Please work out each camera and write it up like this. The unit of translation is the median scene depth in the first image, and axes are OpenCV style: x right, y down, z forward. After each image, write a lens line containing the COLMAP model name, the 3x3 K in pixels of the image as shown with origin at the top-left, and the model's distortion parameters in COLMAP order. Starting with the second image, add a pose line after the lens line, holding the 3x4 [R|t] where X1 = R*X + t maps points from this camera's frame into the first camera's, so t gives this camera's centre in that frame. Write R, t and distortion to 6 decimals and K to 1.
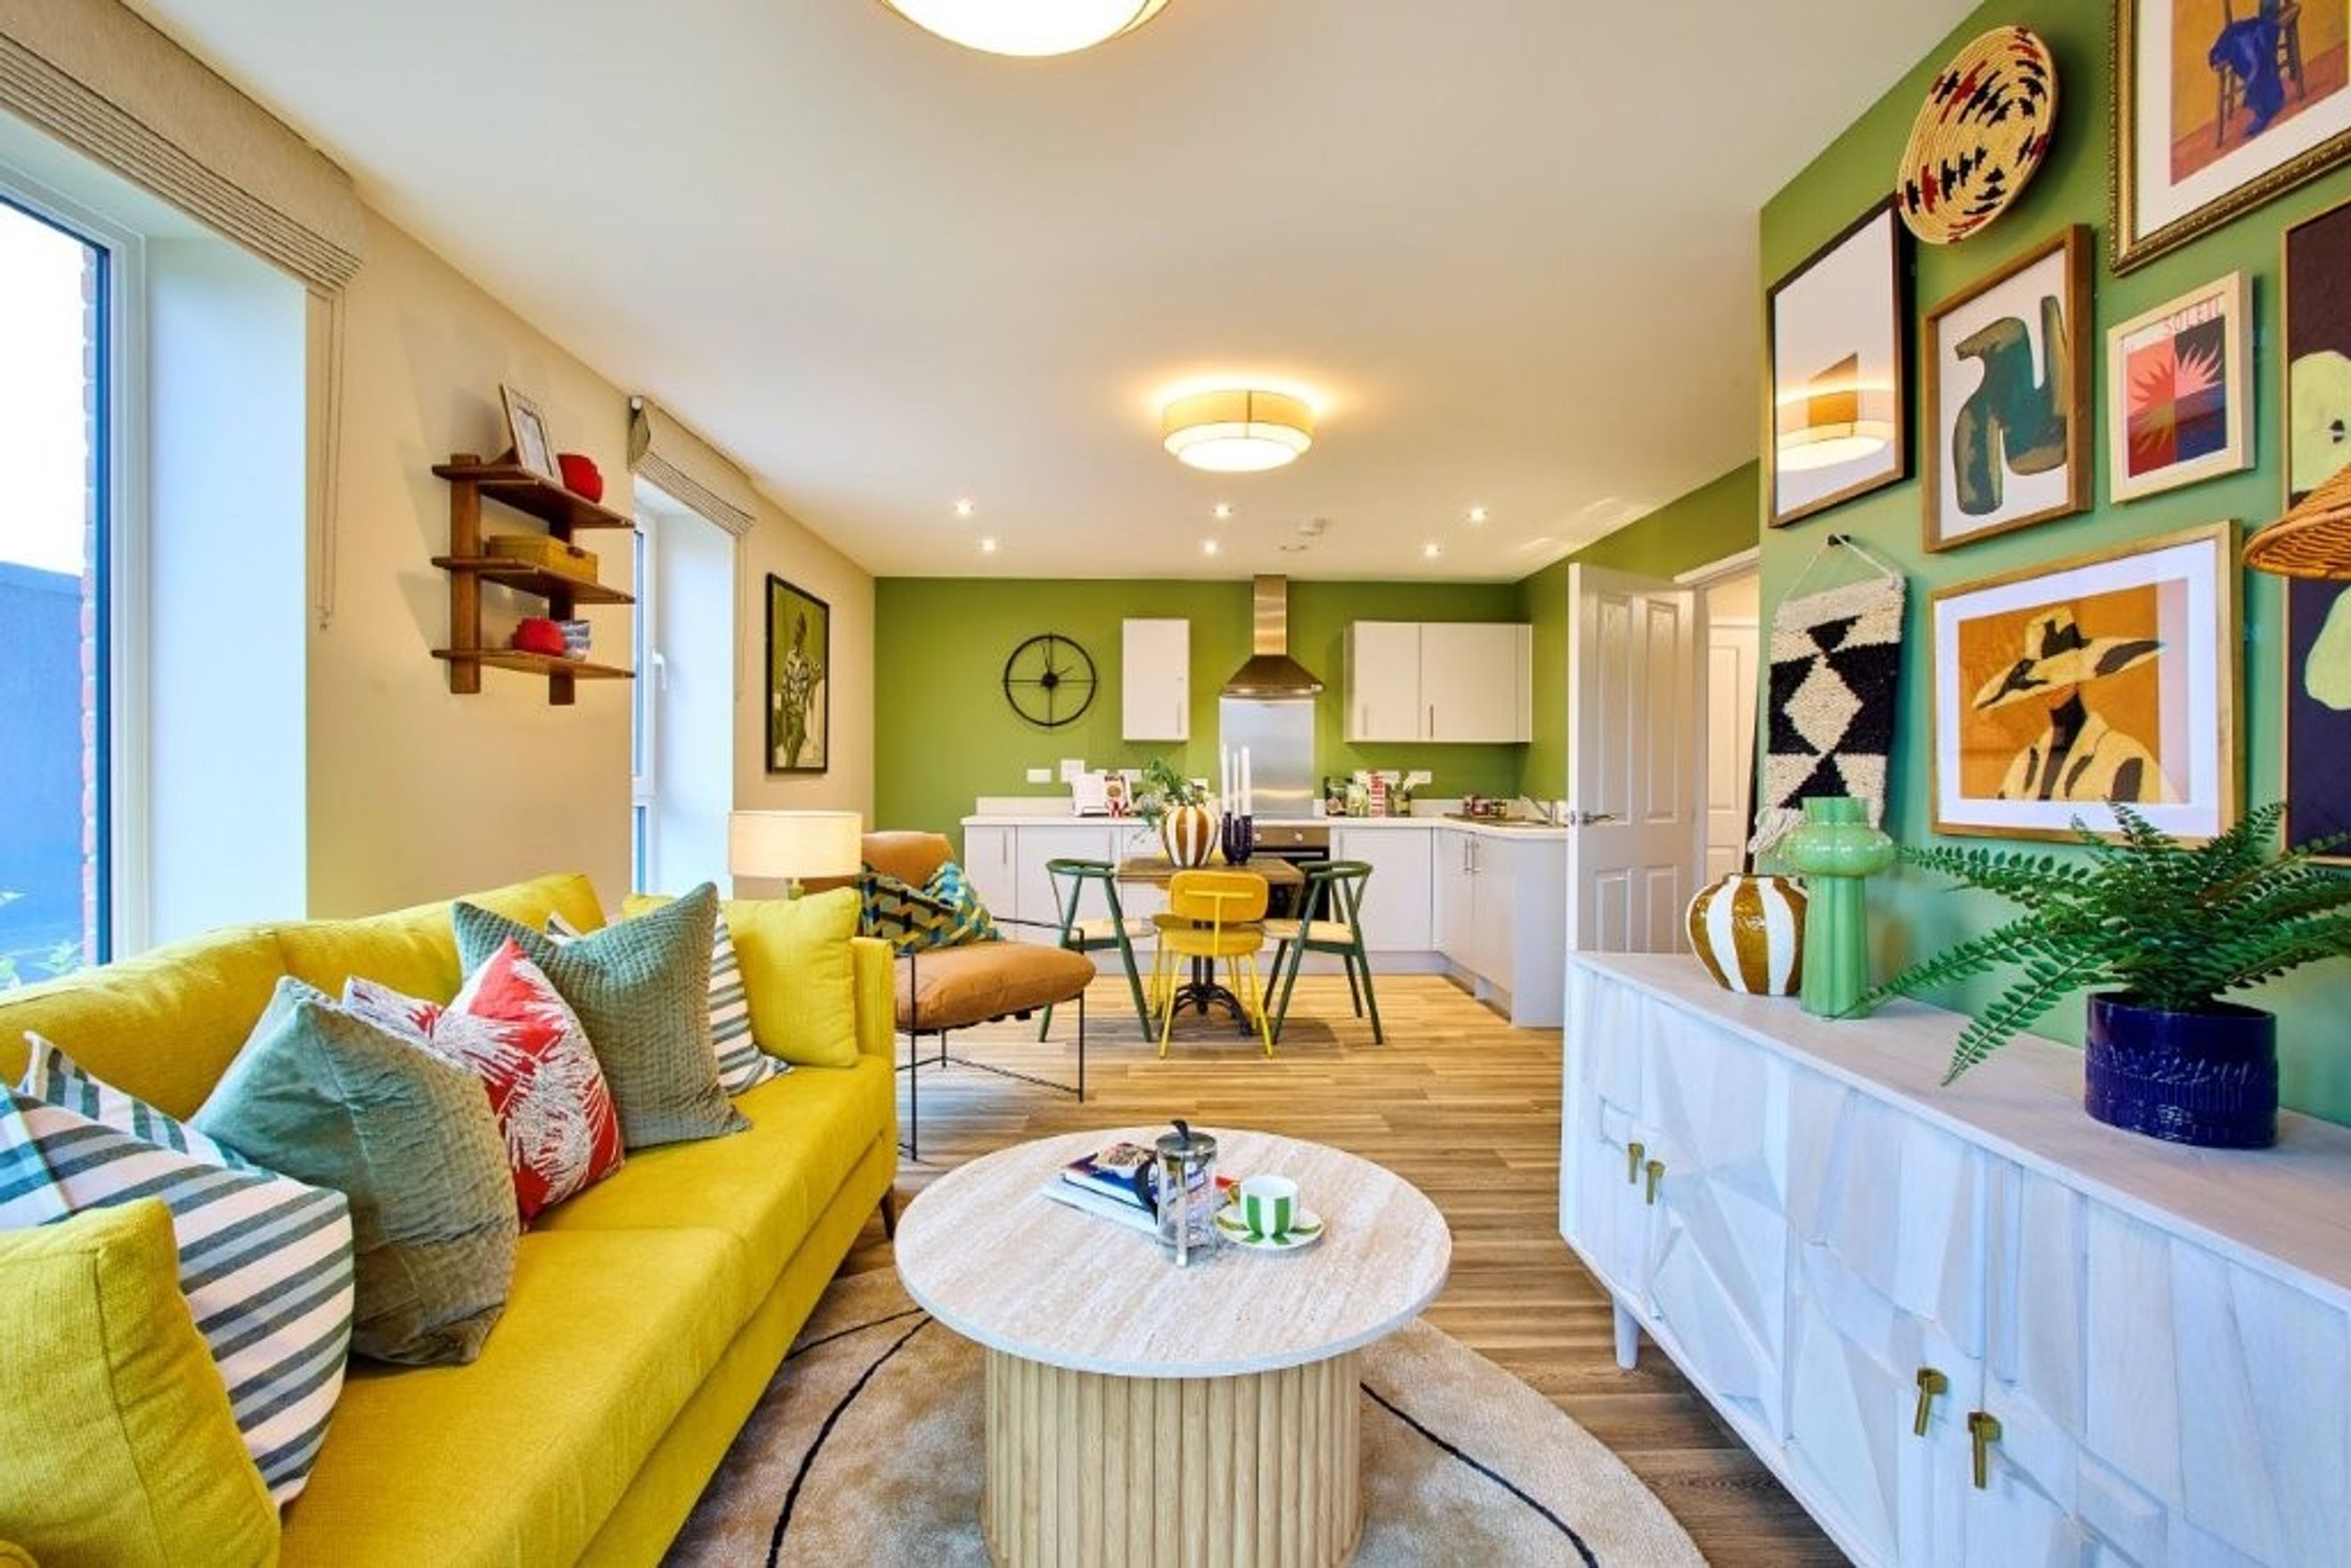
lens RADIAL K [[1088.2, 0, 1175.5], [0, 1088.2, 784.0], [0, 0, 1]] dist [0.000617, 0.000014]
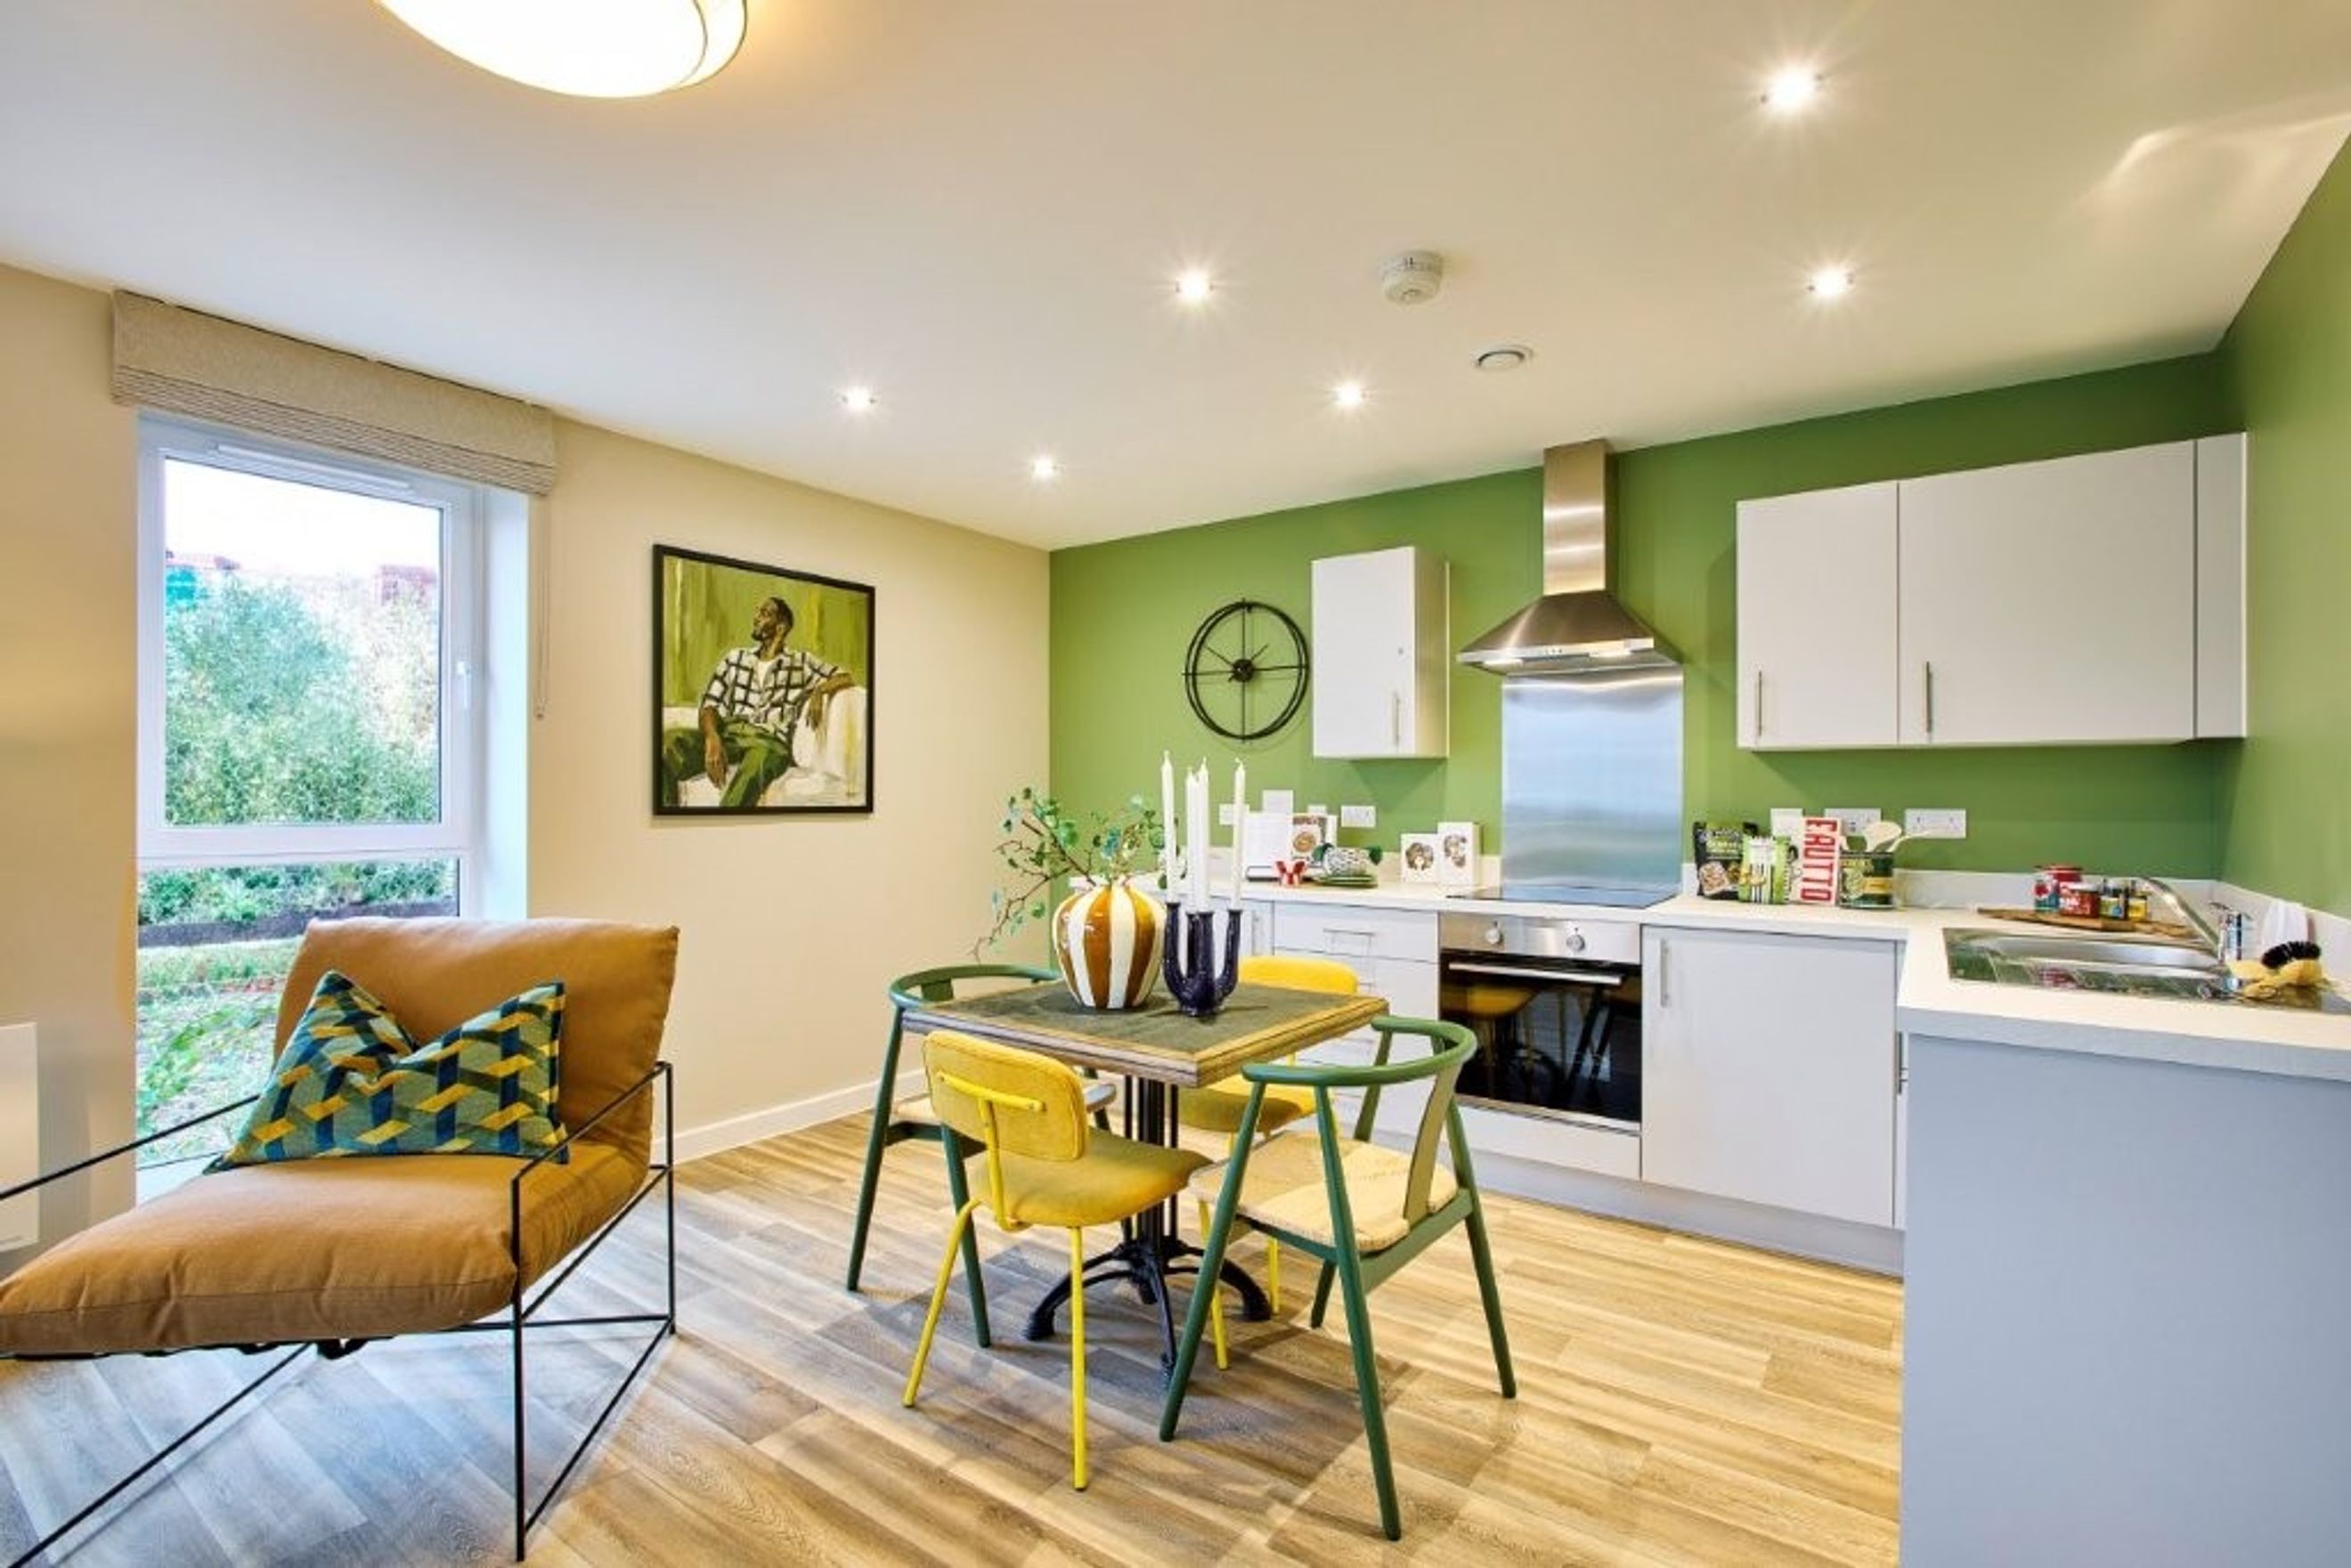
lens RADIAL K [[1094.3, 0, 1174.5], [0, 1094.3, 799.2], [0, 0, 1]] dist [-0.000497, -0.000199]
pose [[0.798231, -0.002787, -0.602346, 0.255713], [-0.002553, 0.999965, -0.008011, -0.012153], [0.602347, 0.007932, 0.798195, 0.456983]]
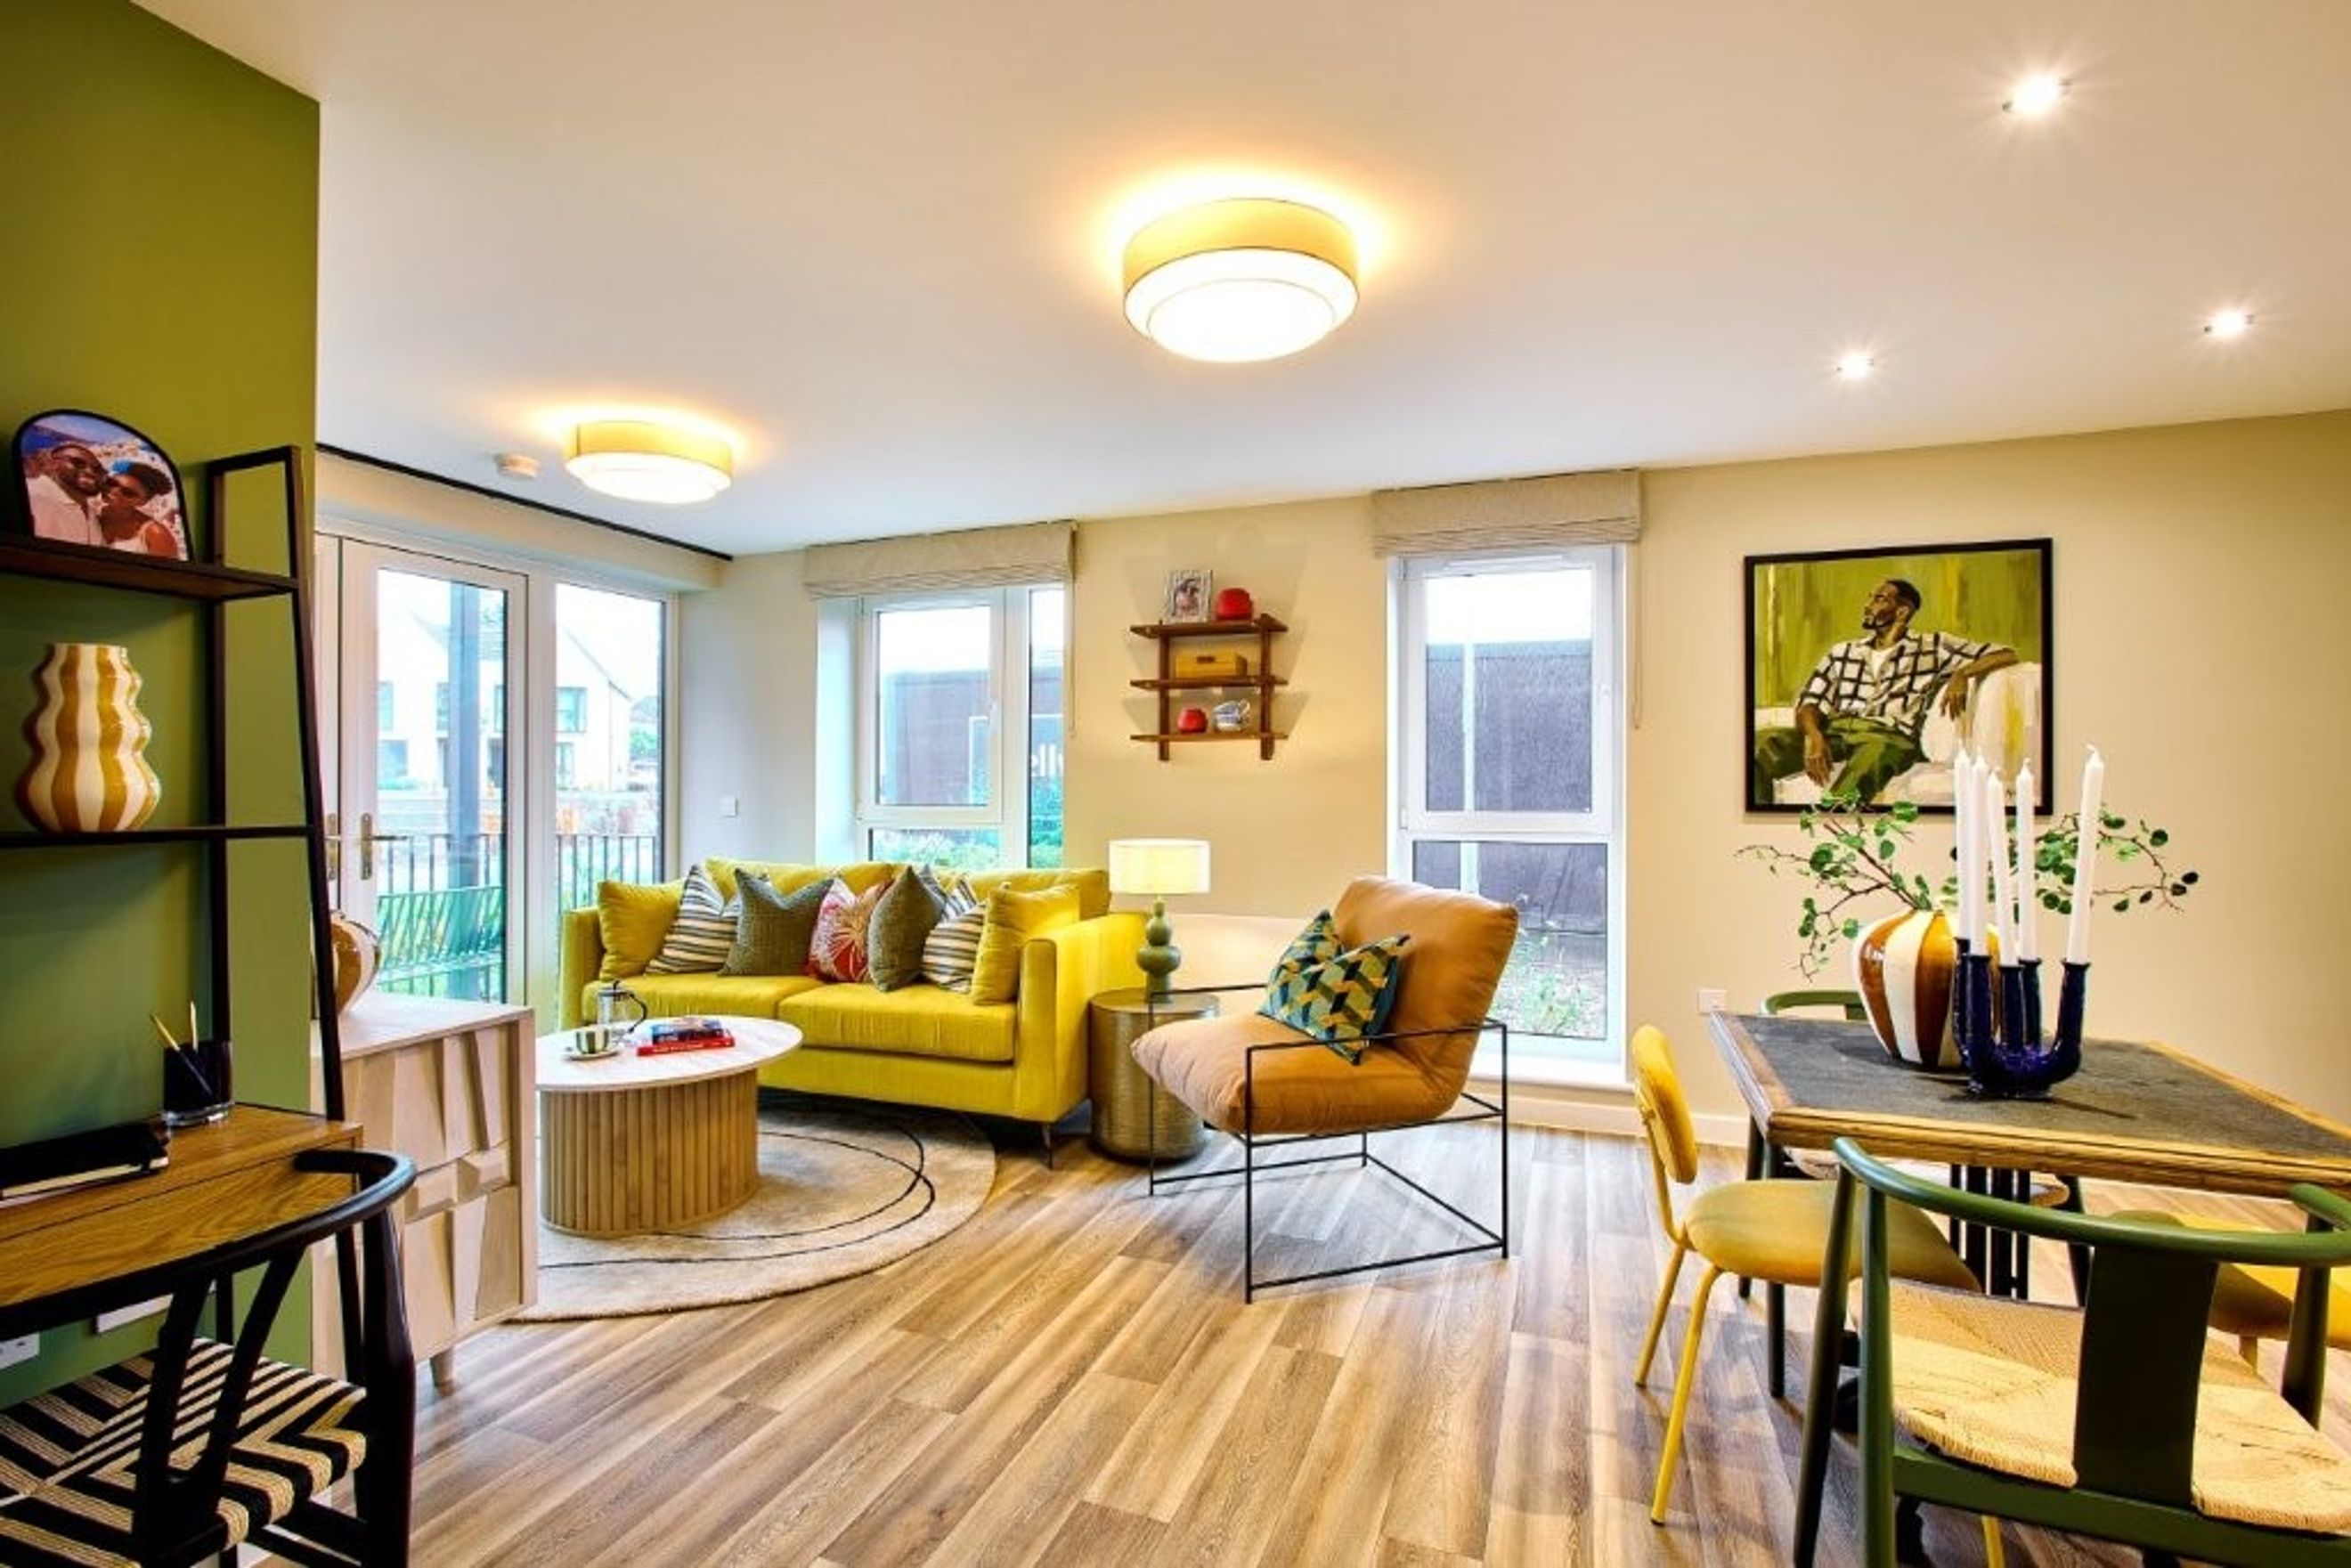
lens RADIAL K [[1088.2, 0, 1175.5], [0, 1088.2, 784.0], [0, 0, 1]] dist [0.000617, 0.000014]
pose [[-0.370966, -0.009136, -0.928602, 0.364084], [-0.013929, 0.999894, -0.004273, -0.015740], [0.928542, 0.011349, -0.371054, 0.663432]]
